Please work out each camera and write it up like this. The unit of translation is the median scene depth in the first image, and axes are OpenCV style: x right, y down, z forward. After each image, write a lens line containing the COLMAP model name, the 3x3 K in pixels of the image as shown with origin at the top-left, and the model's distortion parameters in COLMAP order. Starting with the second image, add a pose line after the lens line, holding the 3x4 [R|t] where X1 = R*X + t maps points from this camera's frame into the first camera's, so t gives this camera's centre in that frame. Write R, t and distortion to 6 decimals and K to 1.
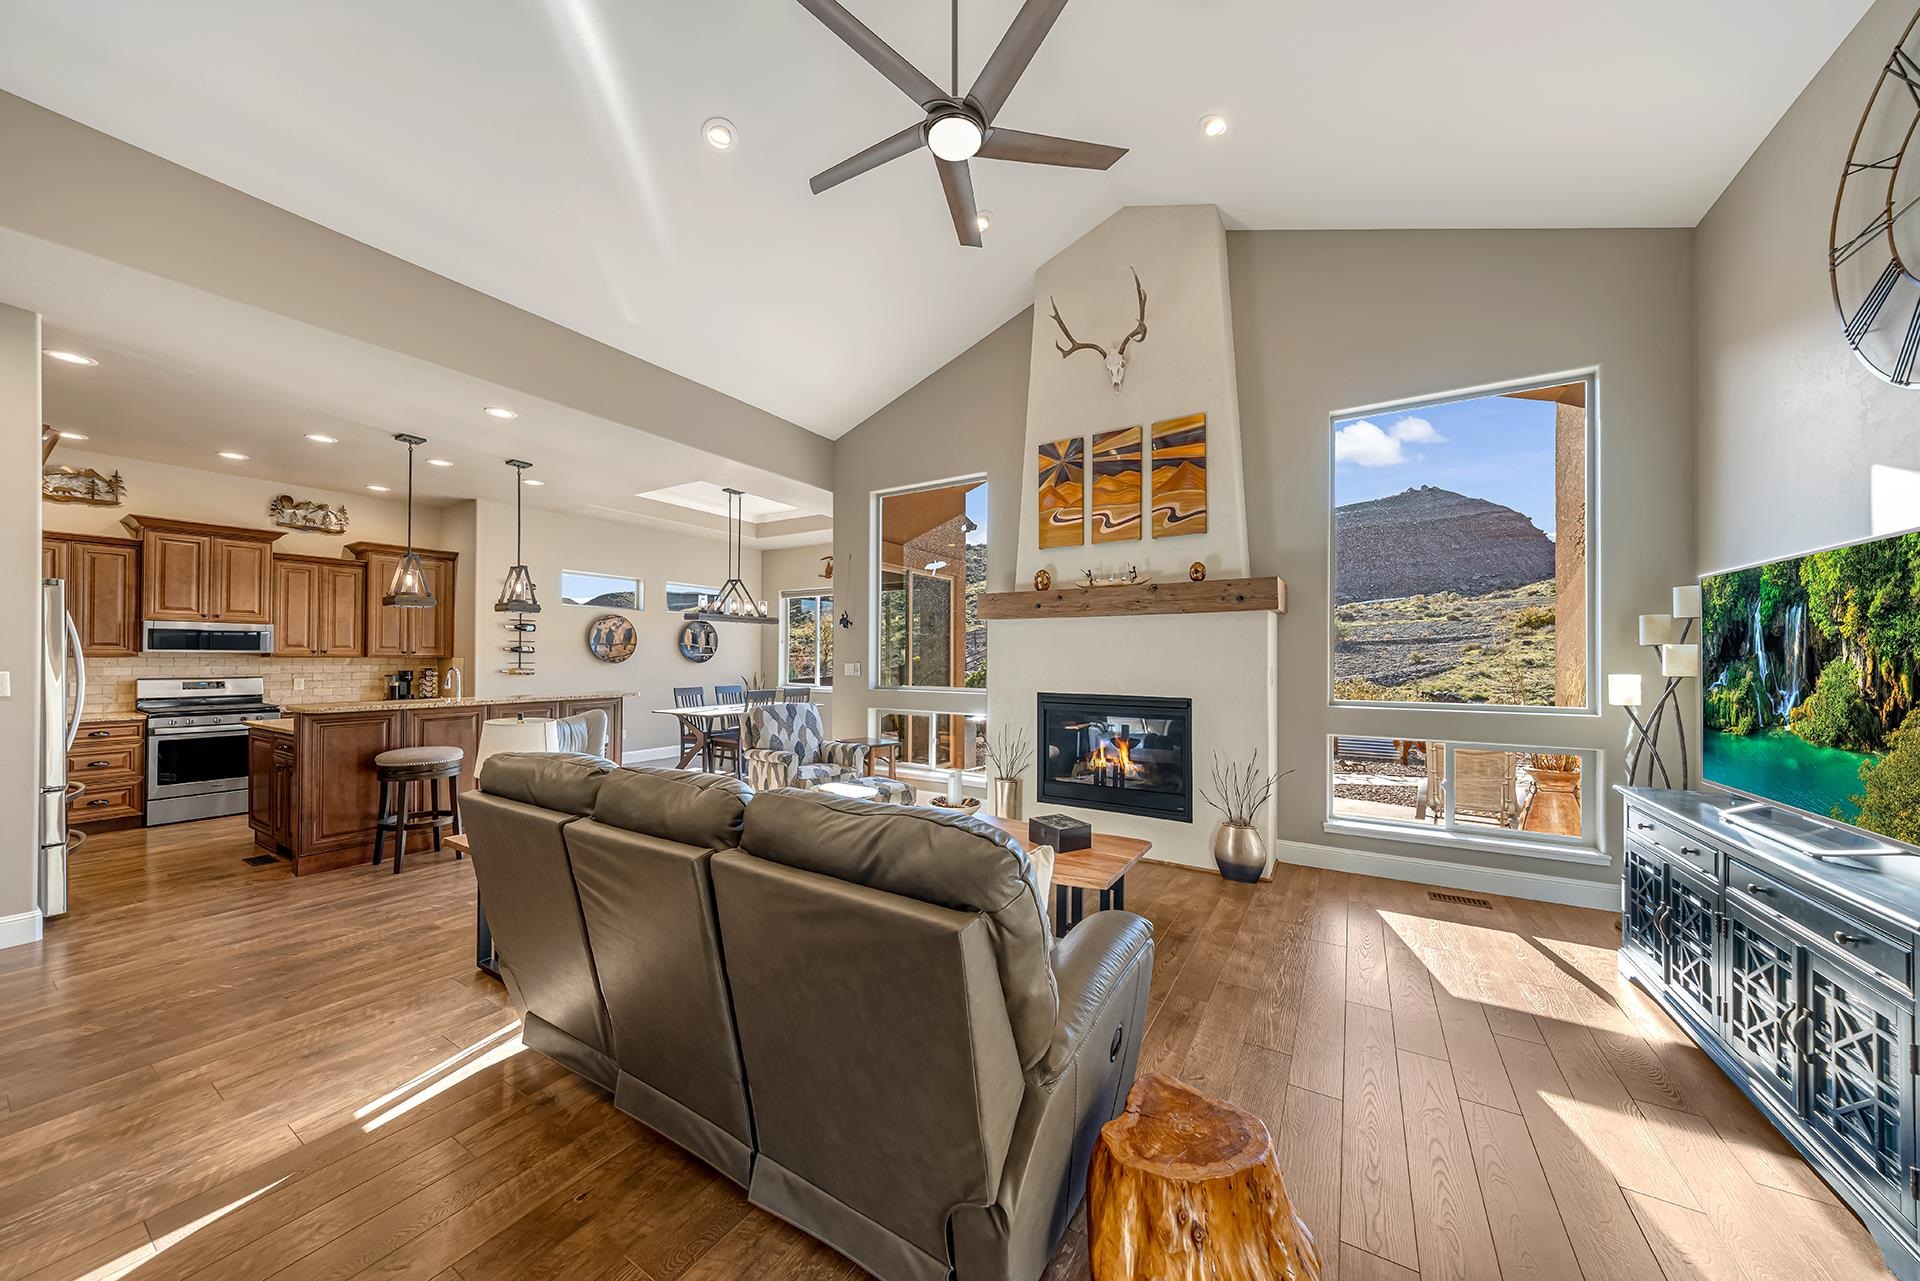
lens RADIAL K [[666.9, 0, 946.8], [0, 666.9, 652.6], [0, 0, 1]] dist [-0.000165, 0.000042]
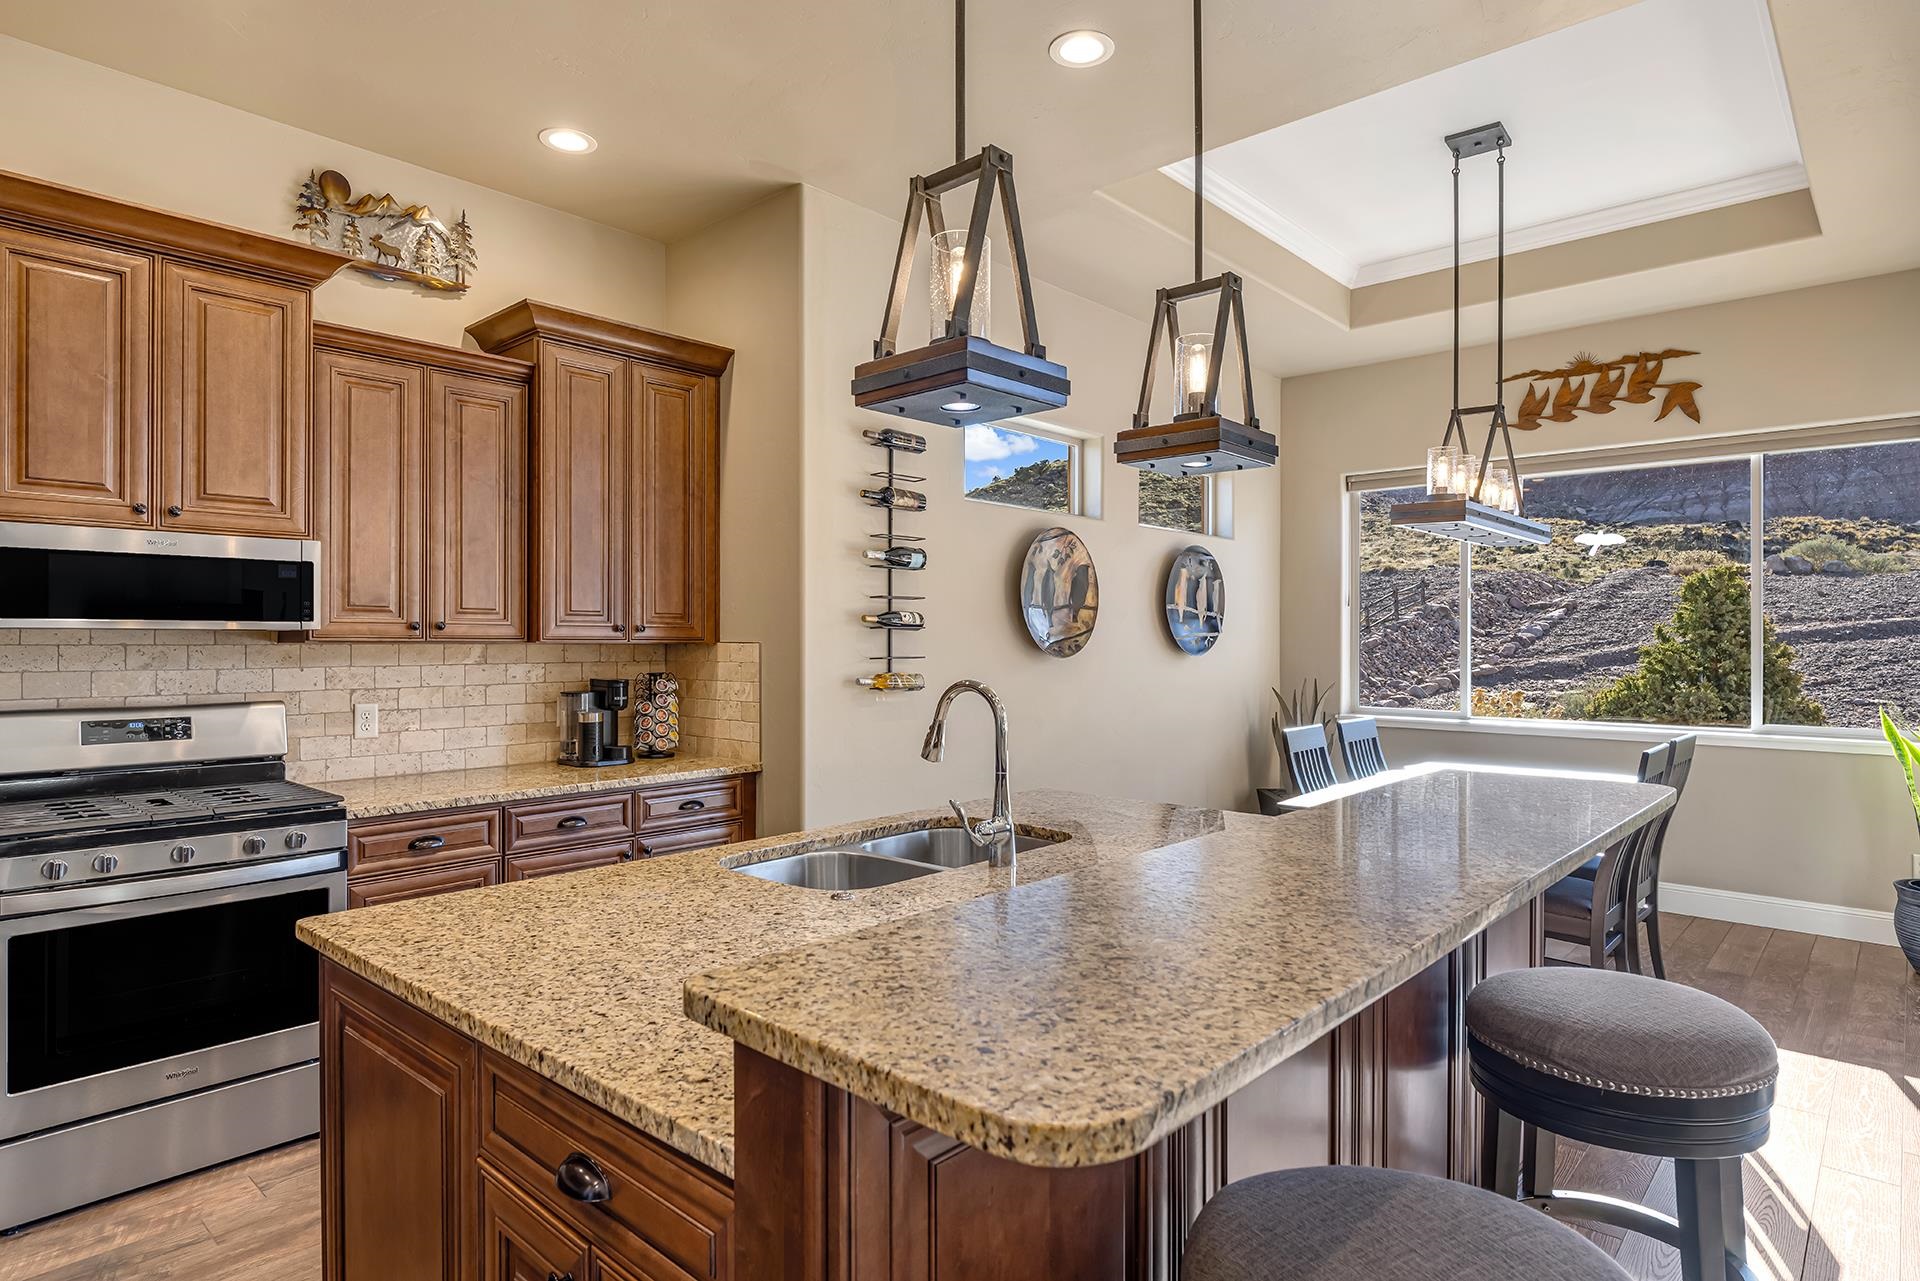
lens RADIAL K [[1054.7, 0, 960.0], [0, 1054.7, 640.5], [0, 0, 1]] dist [-0.003105, -0.000839]
pose [[0.988636, -0.000309, -0.150331, -0.578848], [0.001561, 0.999965, 0.008206, 0.001696], [0.150323, -0.008347, 0.988602, 0.500796]]
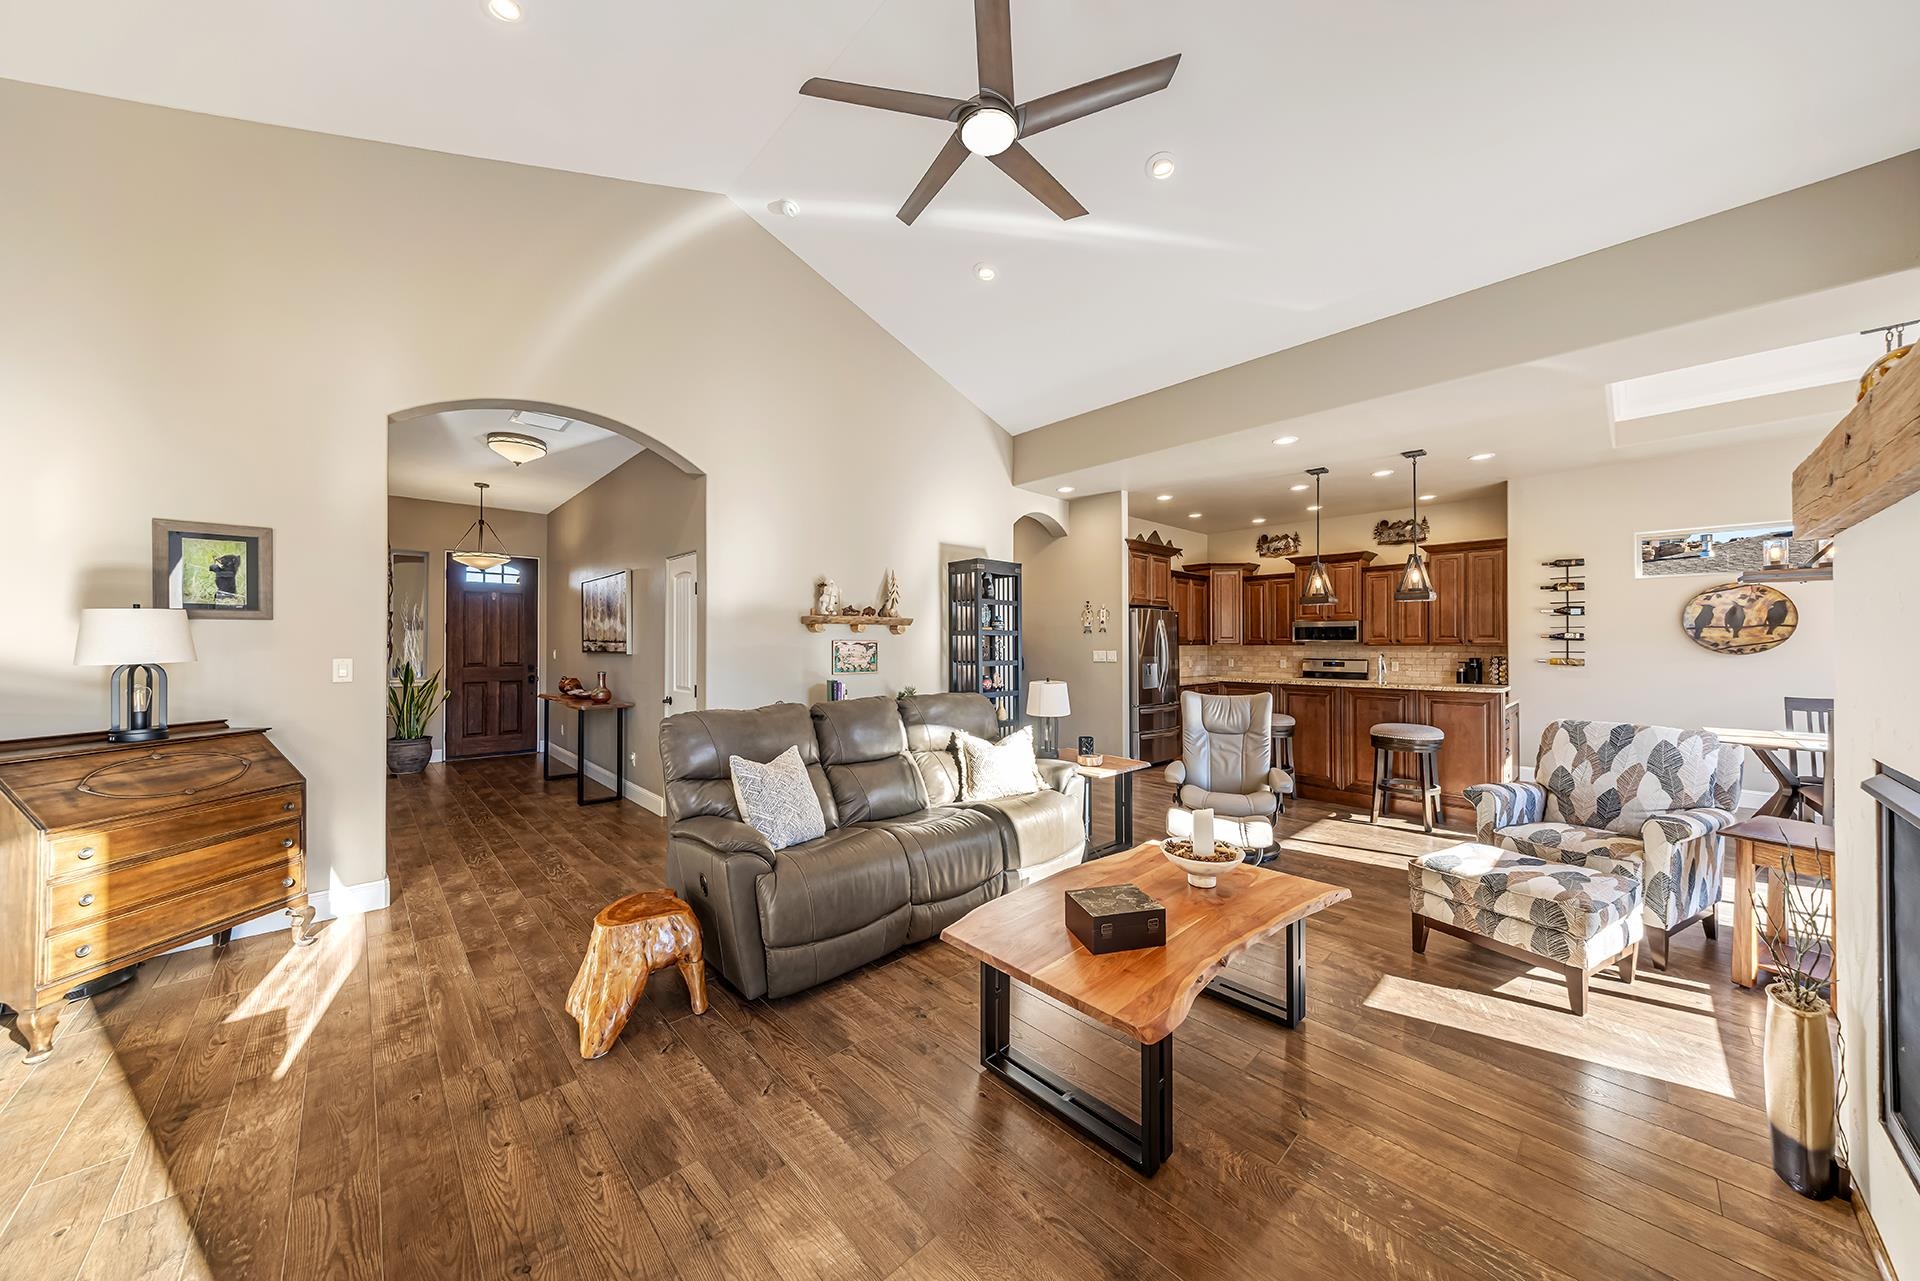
lens RADIAL K [[641.7, 0, 960.0], [0, 641.7, 640.5], [0, 0, 1]] dist [-0.000586, 0.000014]
pose [[-0.238198, -0.005529, -0.971201, 0.394292], [0.005146, 0.999963, -0.006955, 0.002438], [0.971203, -0.006655, -0.238161, 0.485040]]
